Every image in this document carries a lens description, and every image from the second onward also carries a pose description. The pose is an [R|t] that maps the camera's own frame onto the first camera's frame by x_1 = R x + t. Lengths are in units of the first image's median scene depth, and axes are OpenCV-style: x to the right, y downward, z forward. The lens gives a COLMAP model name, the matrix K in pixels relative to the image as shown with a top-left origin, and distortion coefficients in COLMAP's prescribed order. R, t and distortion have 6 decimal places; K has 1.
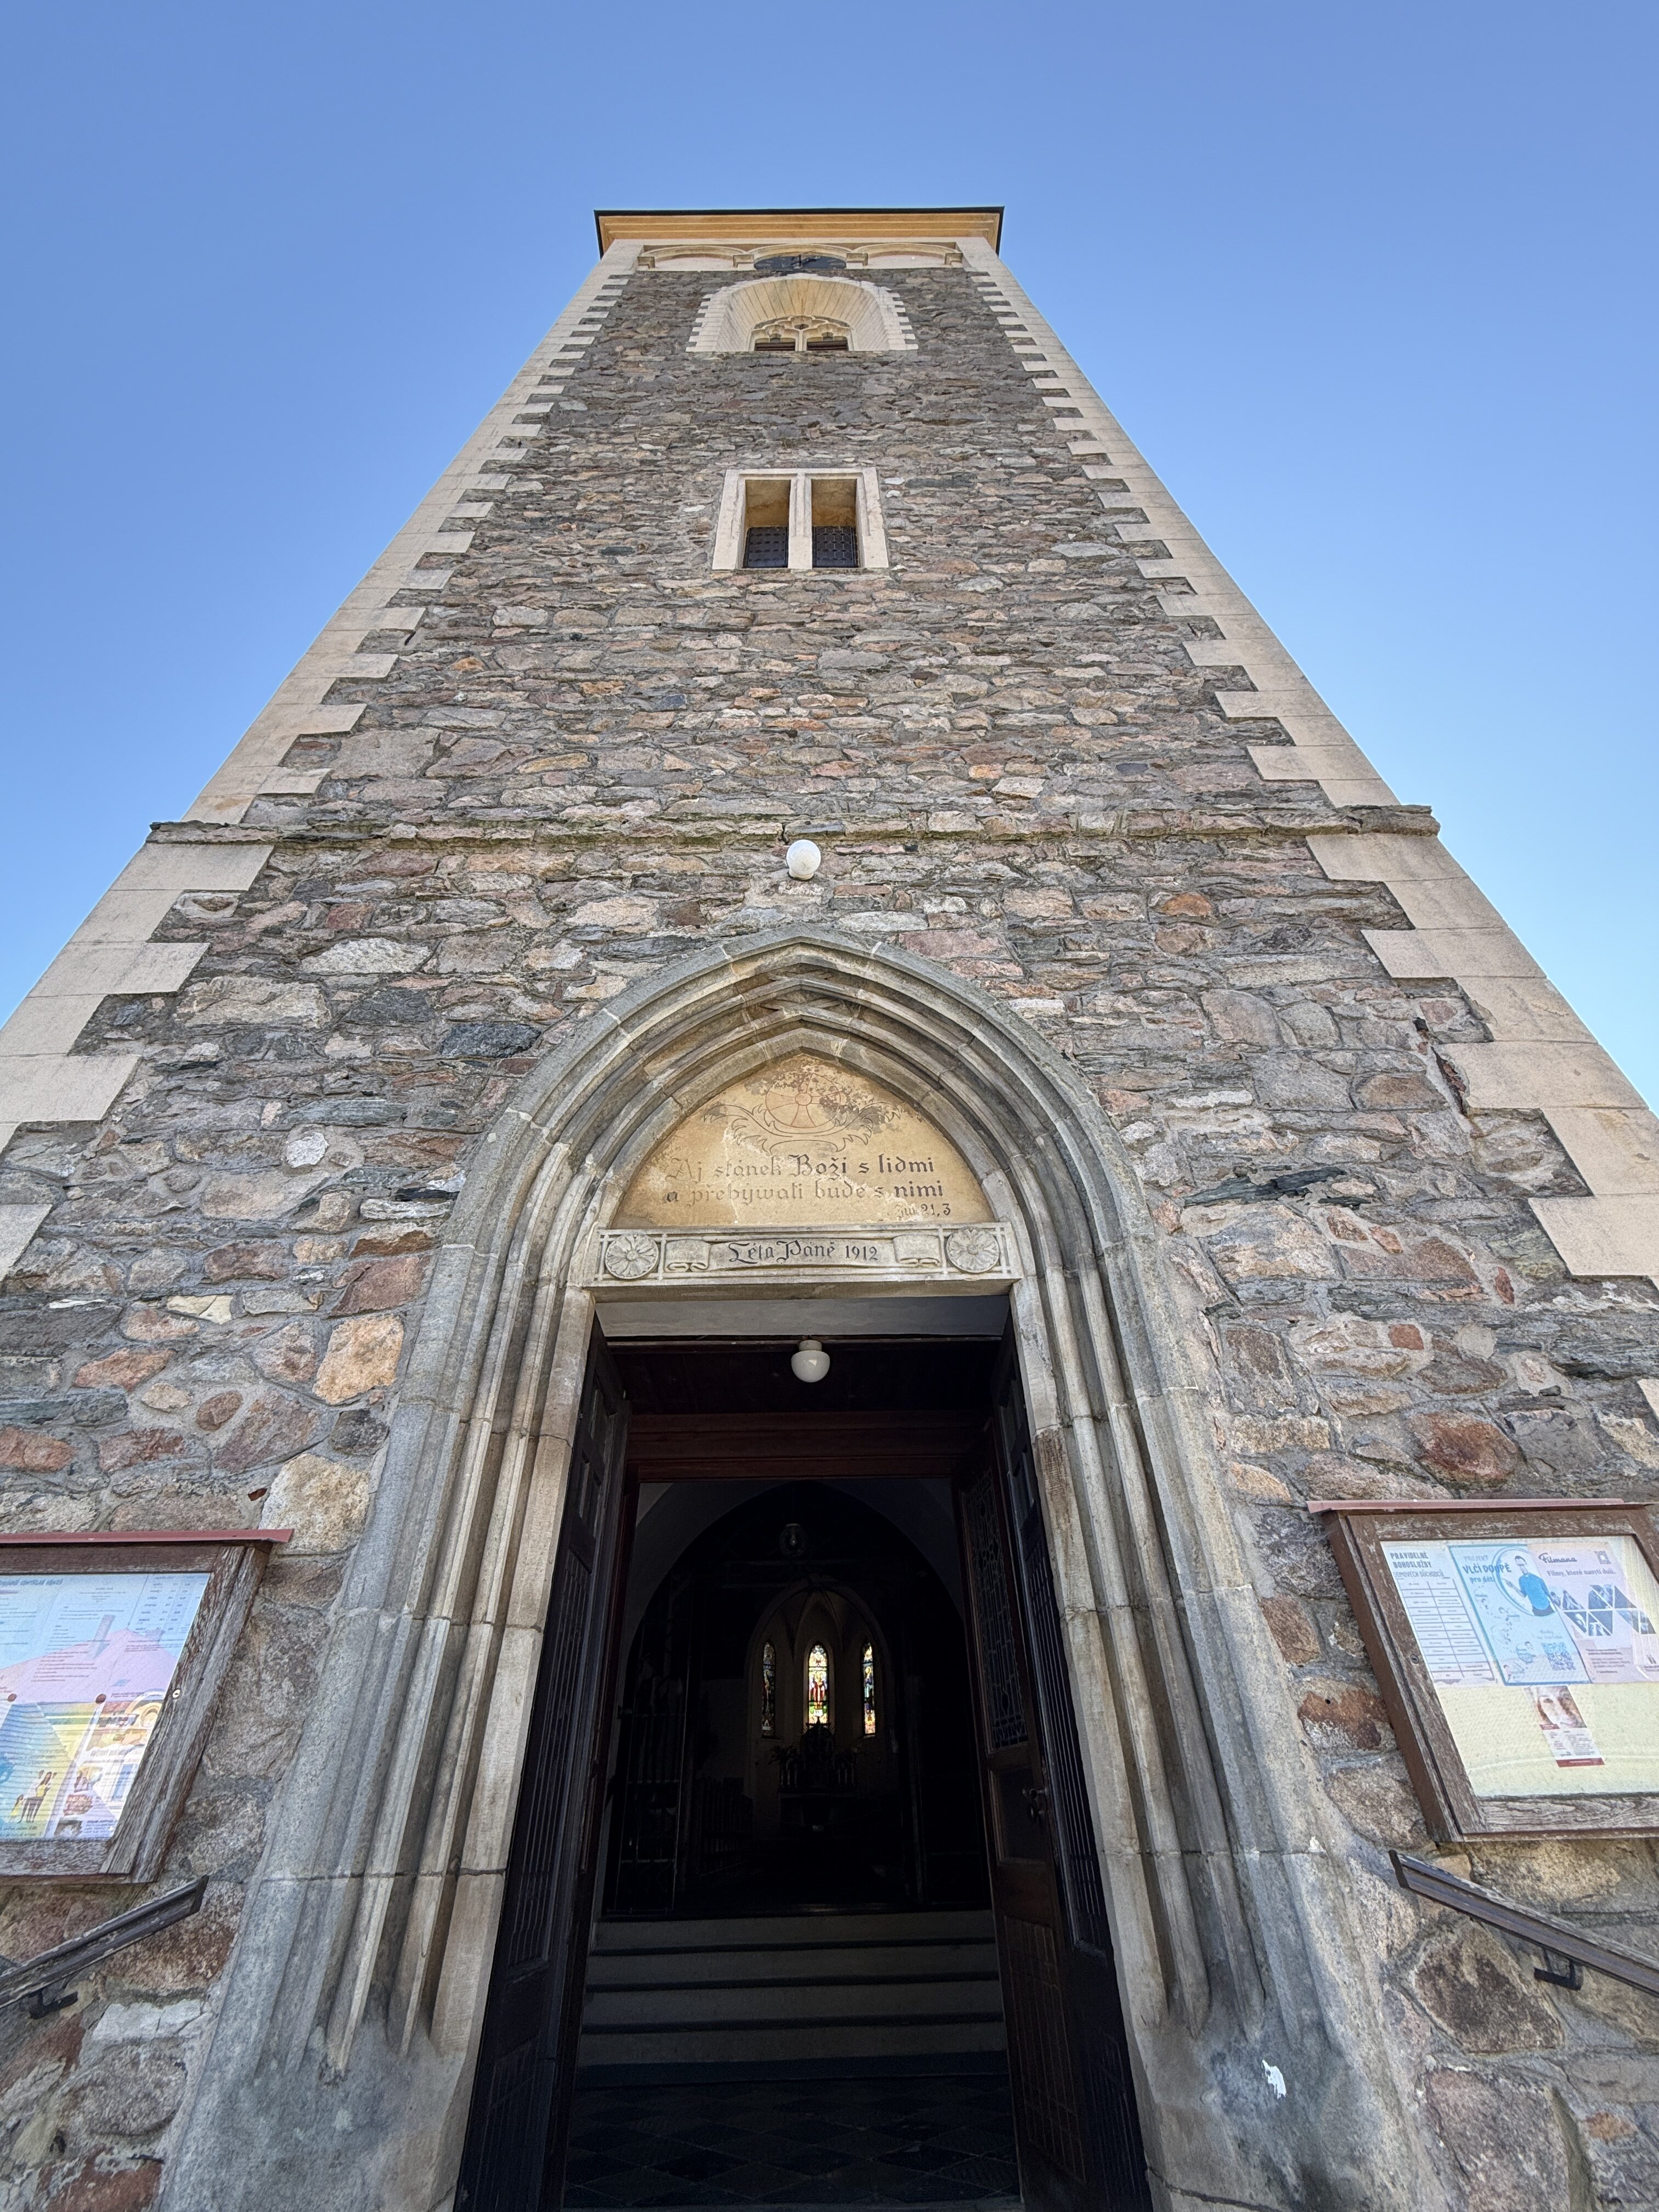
lens RADIAL K [[903.5, 0, 829.5], [0, 903.5, 1106.0], [0, 0, 1]] dist [0.000179, -0.000311]
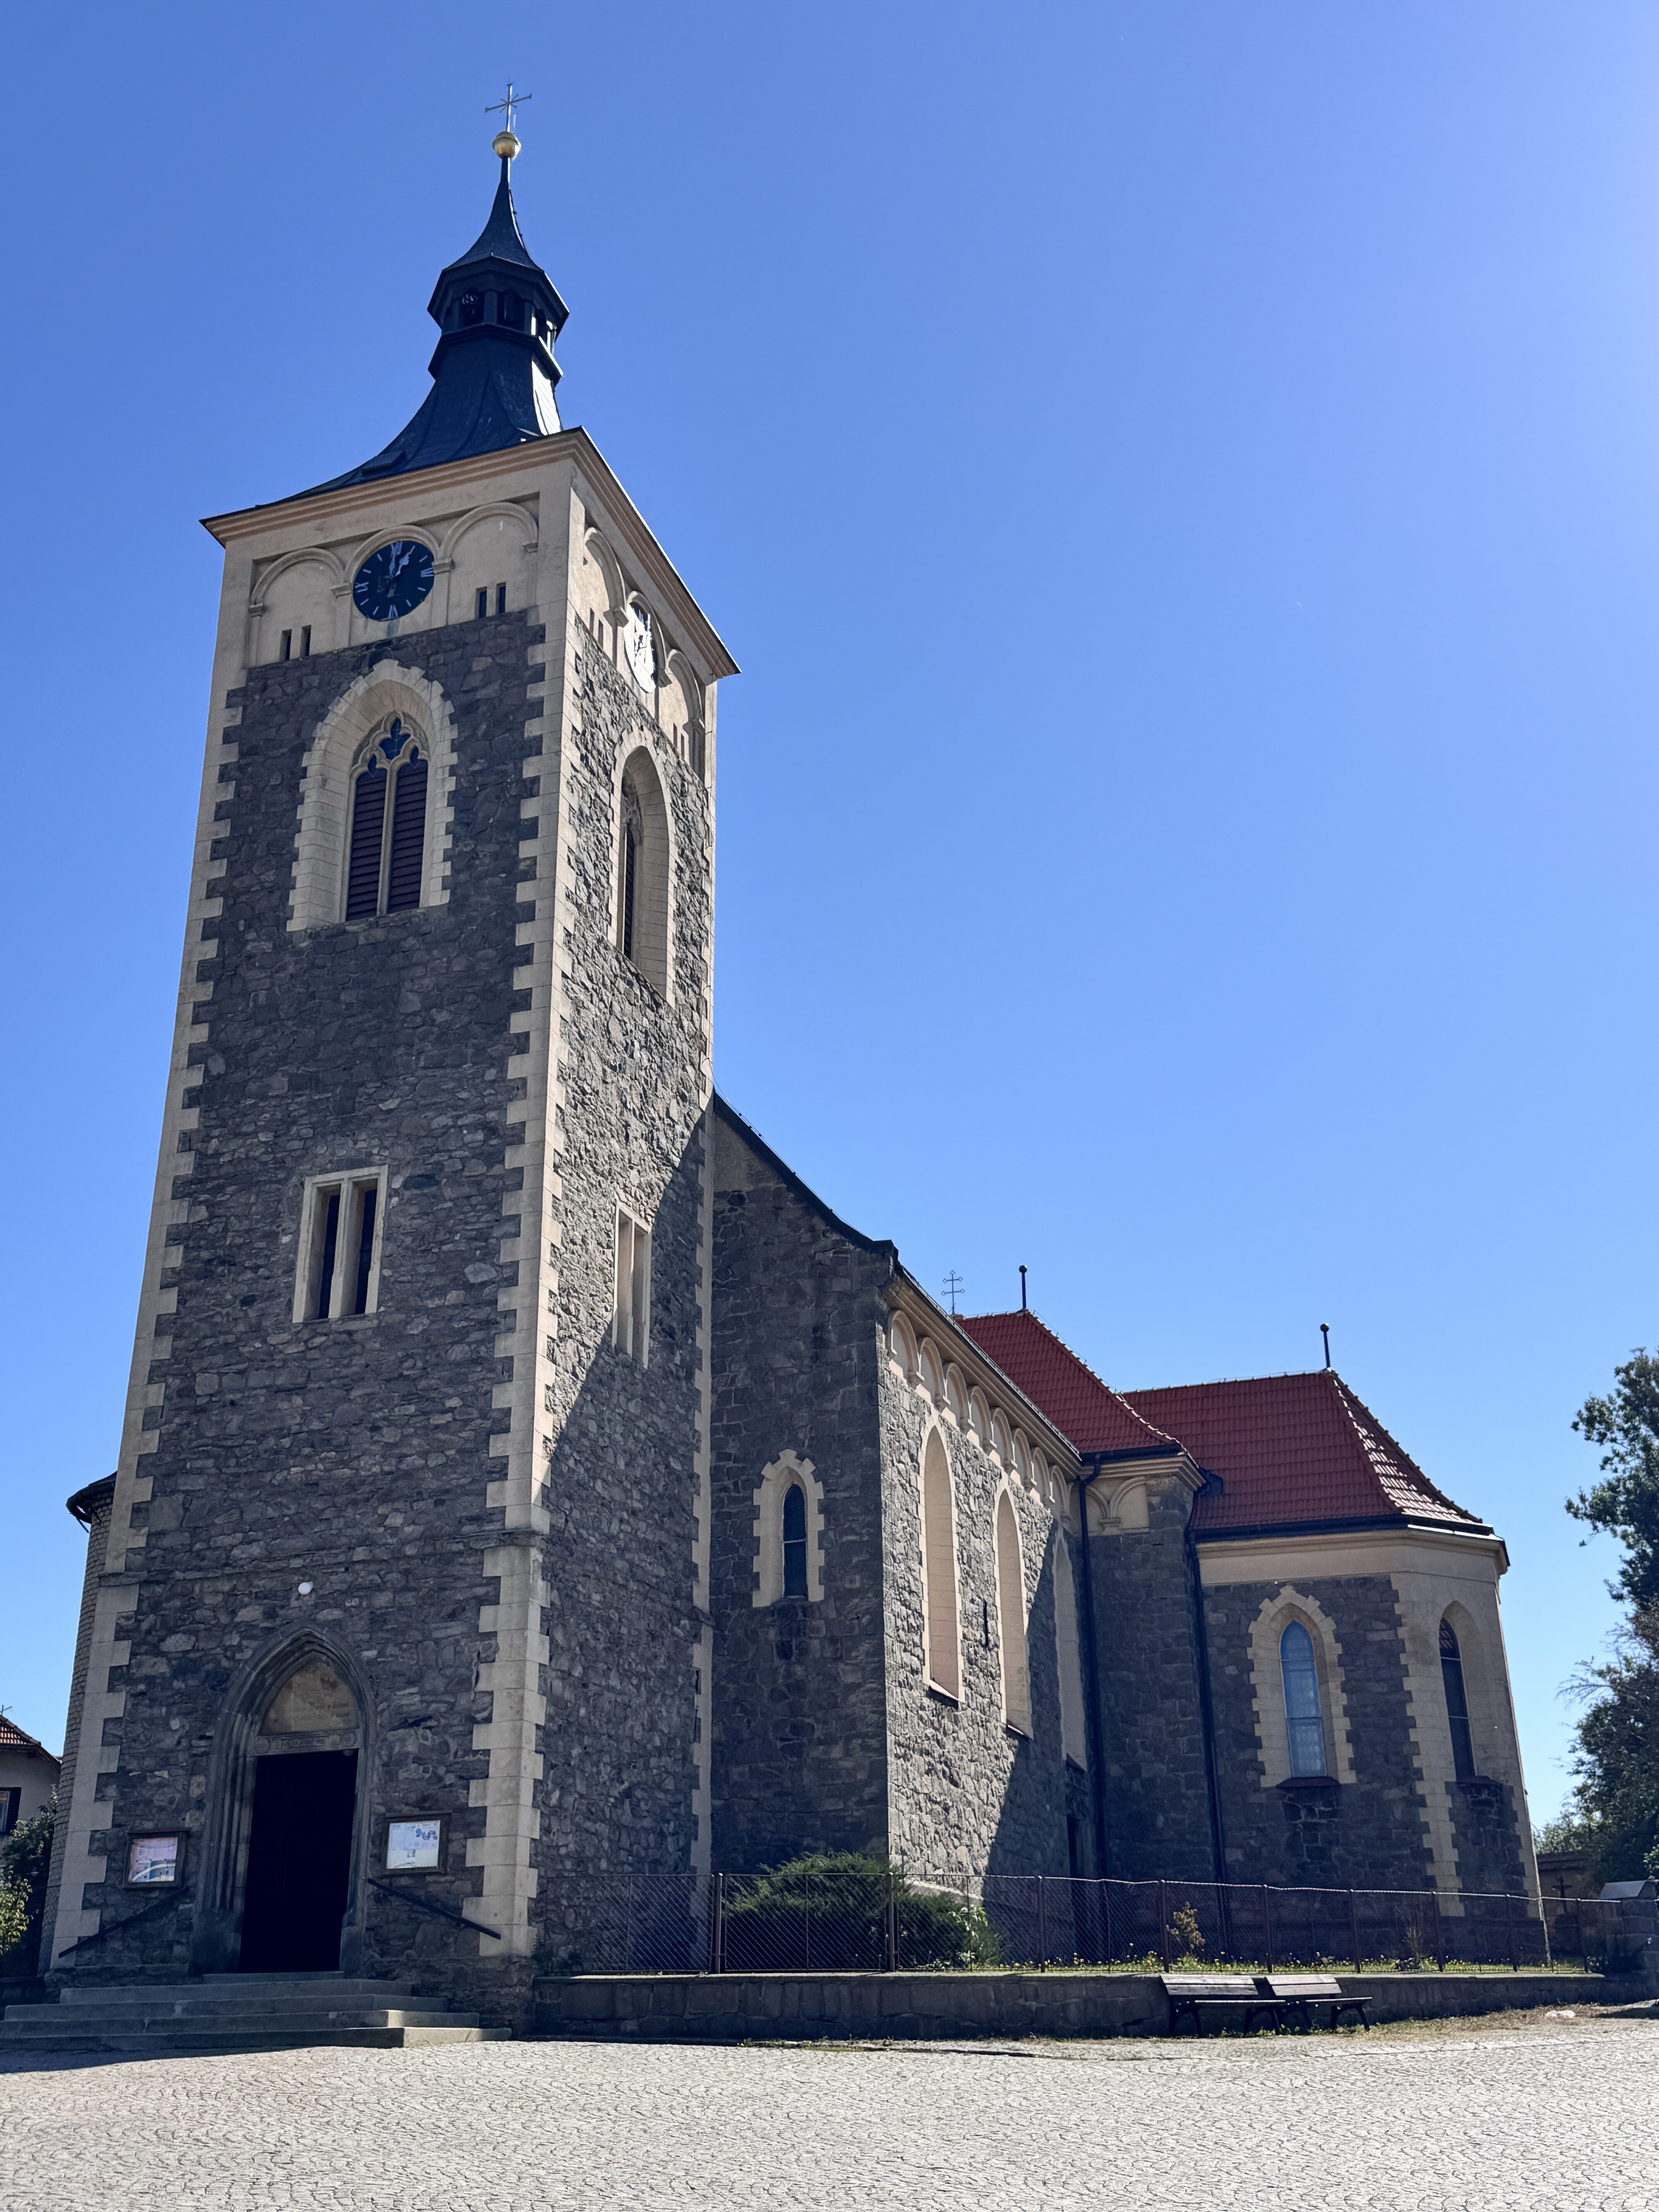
lens RADIAL K [[2235.2, 0, 829.5], [0, 2235.2, 1106.0], [0, 0, 1]] dist [0.195279, -0.473230]
pose [[0.944503, -0.122915, -0.304640, 4.496624], [0.200525, 0.950265, 0.238298, -3.571967], [0.260198, -0.286162, 0.922176, -5.434745]]
